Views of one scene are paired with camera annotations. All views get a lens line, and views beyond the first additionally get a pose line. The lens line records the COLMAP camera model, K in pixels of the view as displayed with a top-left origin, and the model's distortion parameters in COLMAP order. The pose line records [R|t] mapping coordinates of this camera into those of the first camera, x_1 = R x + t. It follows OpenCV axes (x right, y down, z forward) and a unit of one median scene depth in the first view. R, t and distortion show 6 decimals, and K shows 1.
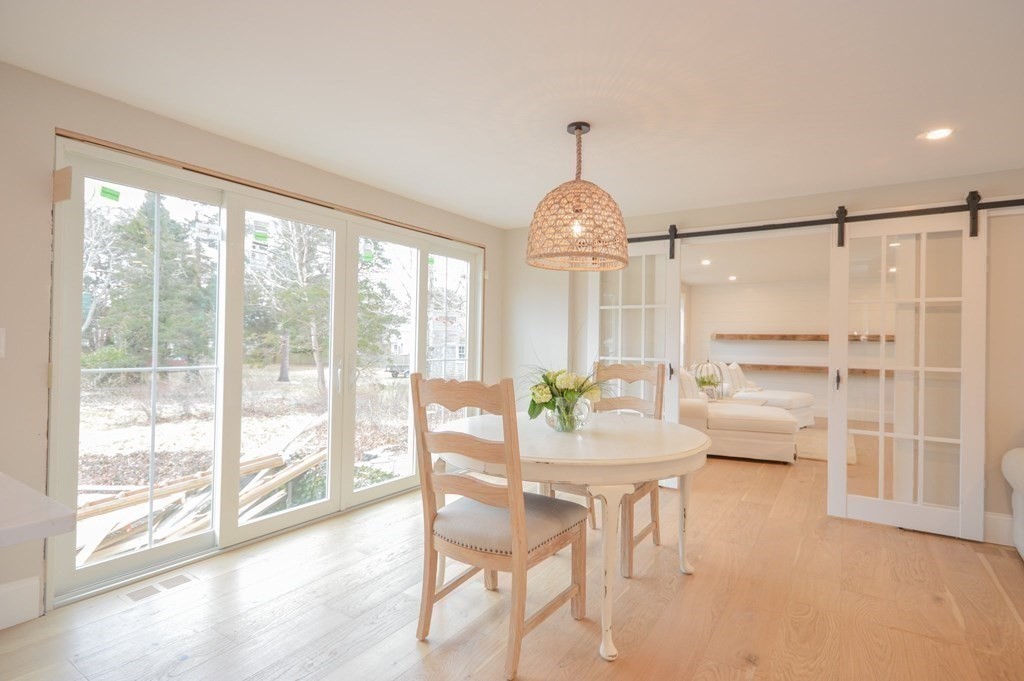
lens RADIAL K [[515.8, 0, 521.8], [0, 515.8, 338.5], [0, 0, 1]] dist [-0.015363, 0.012832]
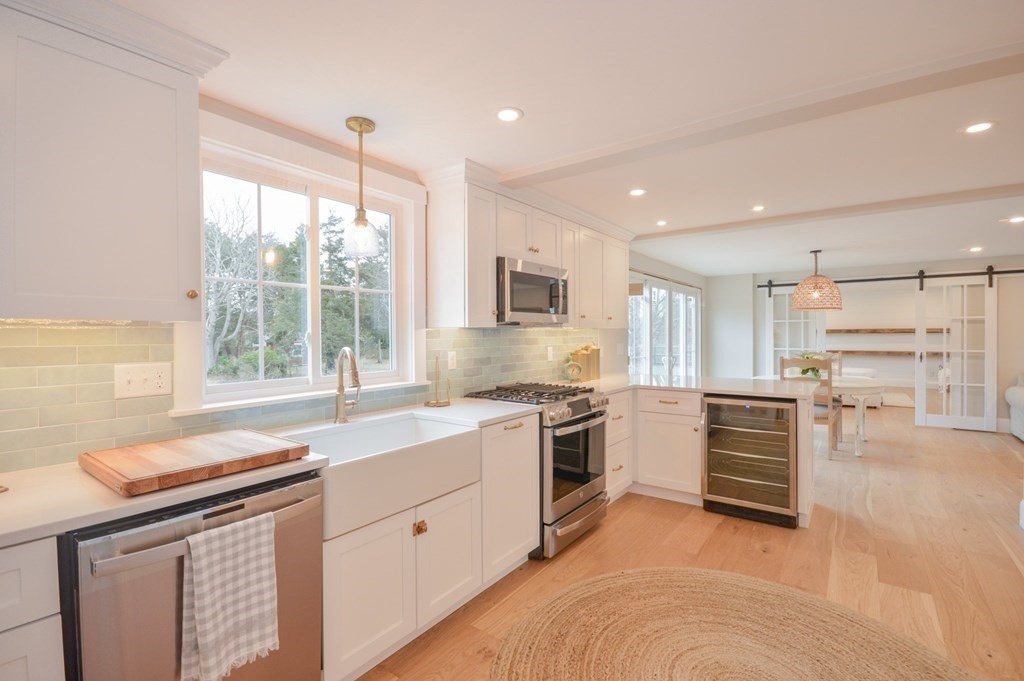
lens RADIAL K [[463.6, 0, 511.3], [0, 463.6, 338.7], [0, 0, 1]] dist [-0.020619, -0.001028]
pose [[0.996019, -0.023536, -0.085980, -0.876611], [0.024719, 0.999613, 0.012721, -0.057935], [0.085647, -0.014796, 0.996216, -0.966178]]
